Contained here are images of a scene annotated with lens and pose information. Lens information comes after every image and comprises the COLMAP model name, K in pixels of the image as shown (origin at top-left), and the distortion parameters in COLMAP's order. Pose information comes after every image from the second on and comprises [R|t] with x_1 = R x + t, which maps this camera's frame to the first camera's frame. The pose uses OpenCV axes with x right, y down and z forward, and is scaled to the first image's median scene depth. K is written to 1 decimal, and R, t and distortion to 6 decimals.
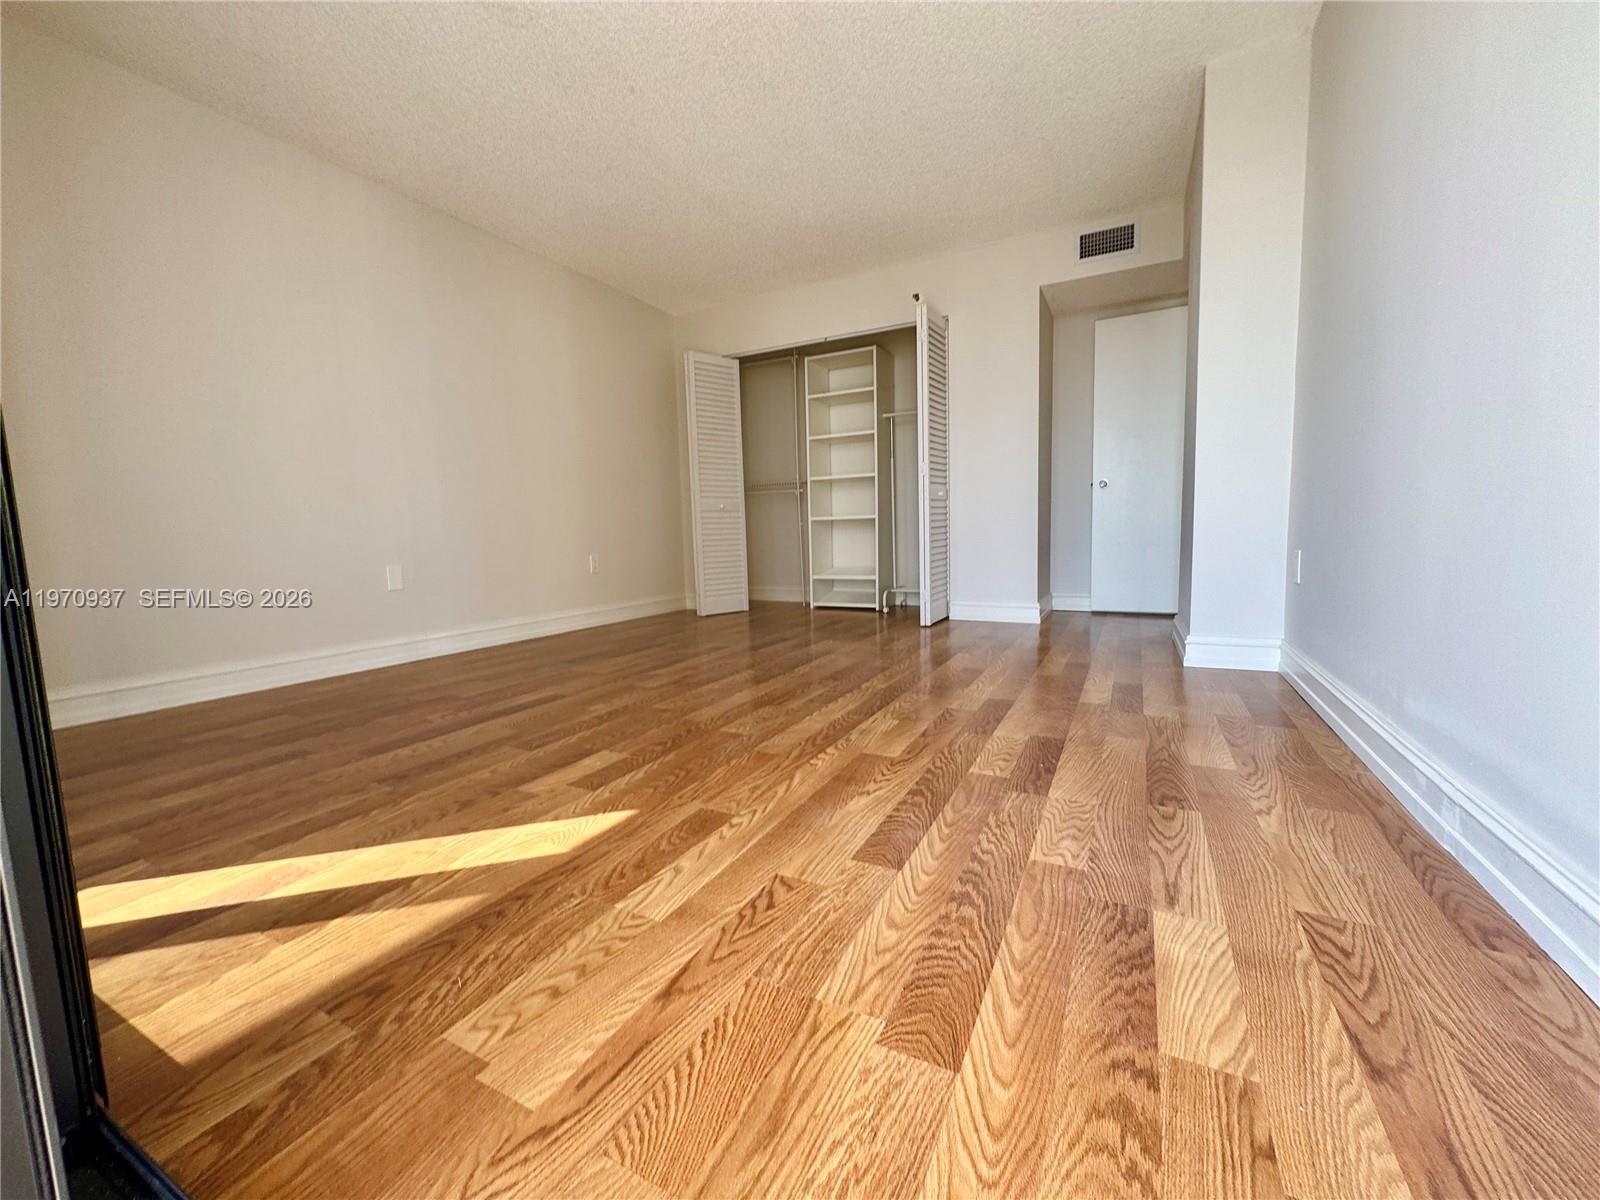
lens RADIAL K [[642.3, 0, 800.5], [0, 642.3, 601.1], [0, 0, 1]] dist [-0.004014, 0.000793]
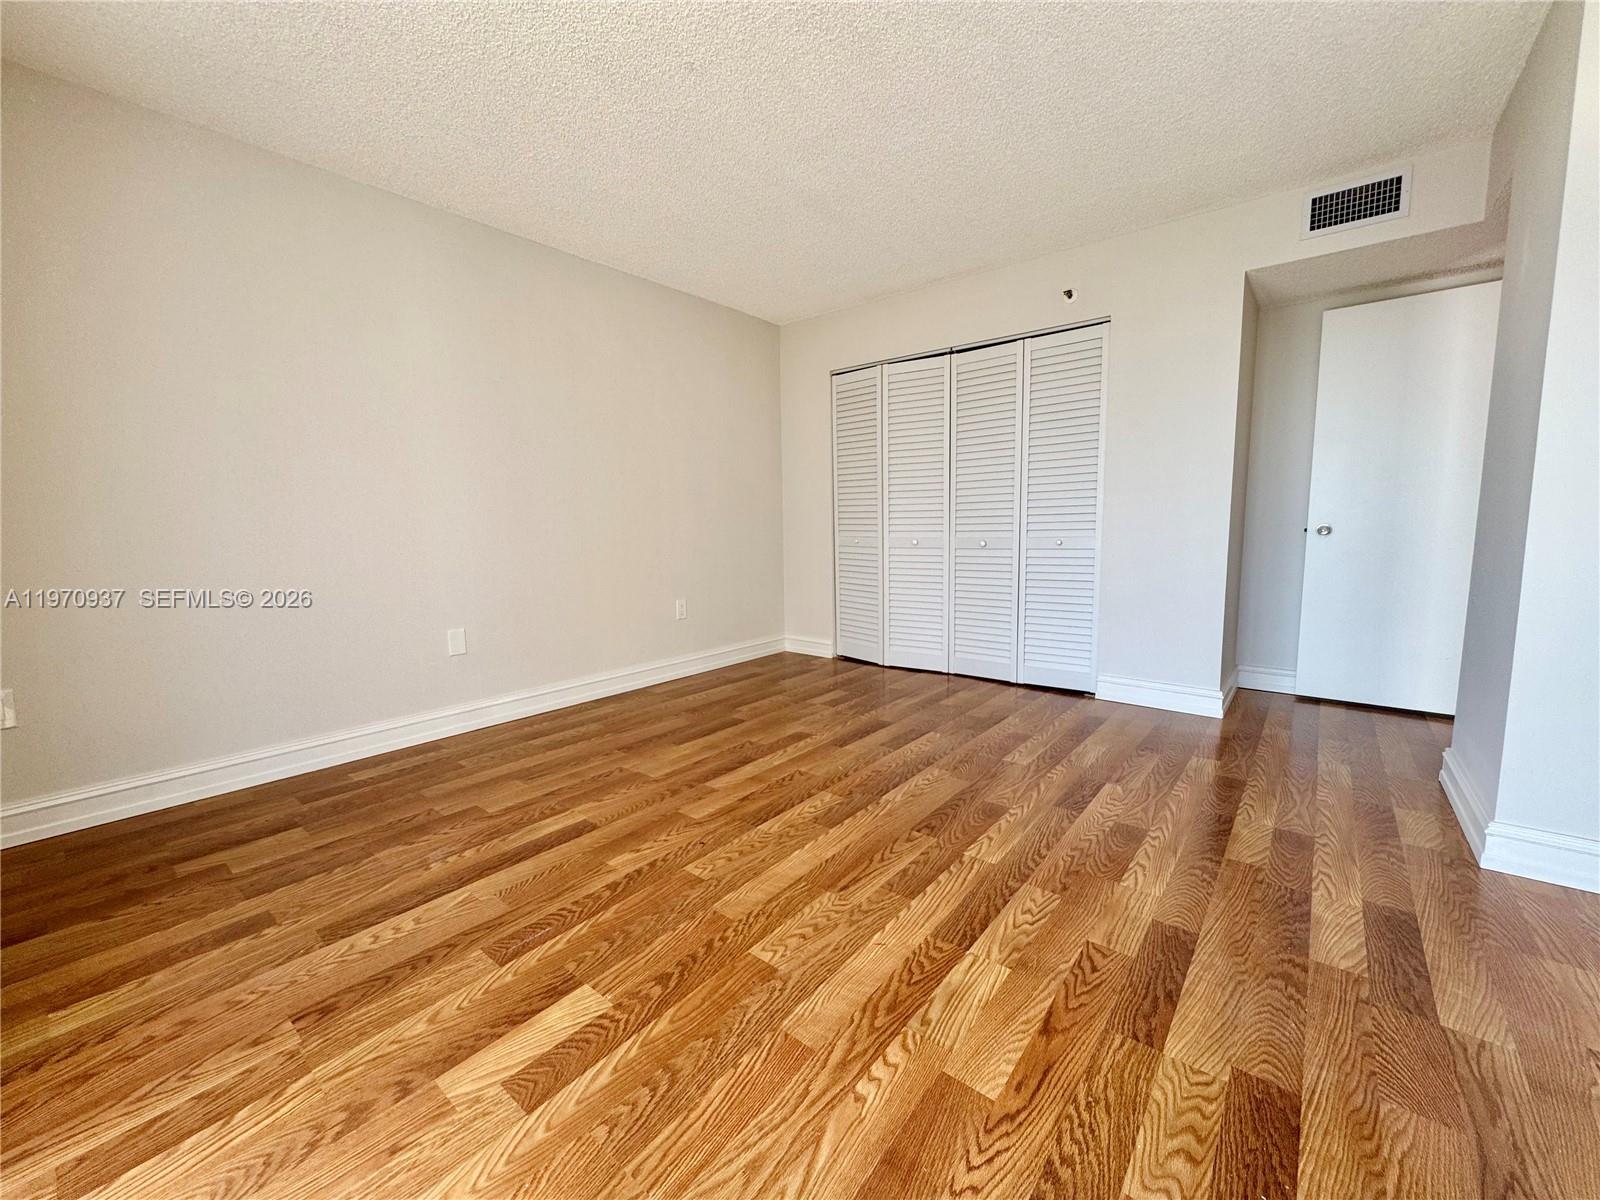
lens RADIAL K [[642.3, 0, 800.2], [0, 642.3, 600.9], [0, 0, 1]] dist [-0.004014, 0.000793]
pose [[0.978880, 0.037027, -0.201054, 0.059770], [-0.032628, 0.999151, 0.025150, -0.212391], [0.201814, -0.018059, 0.979257, 0.309245]]
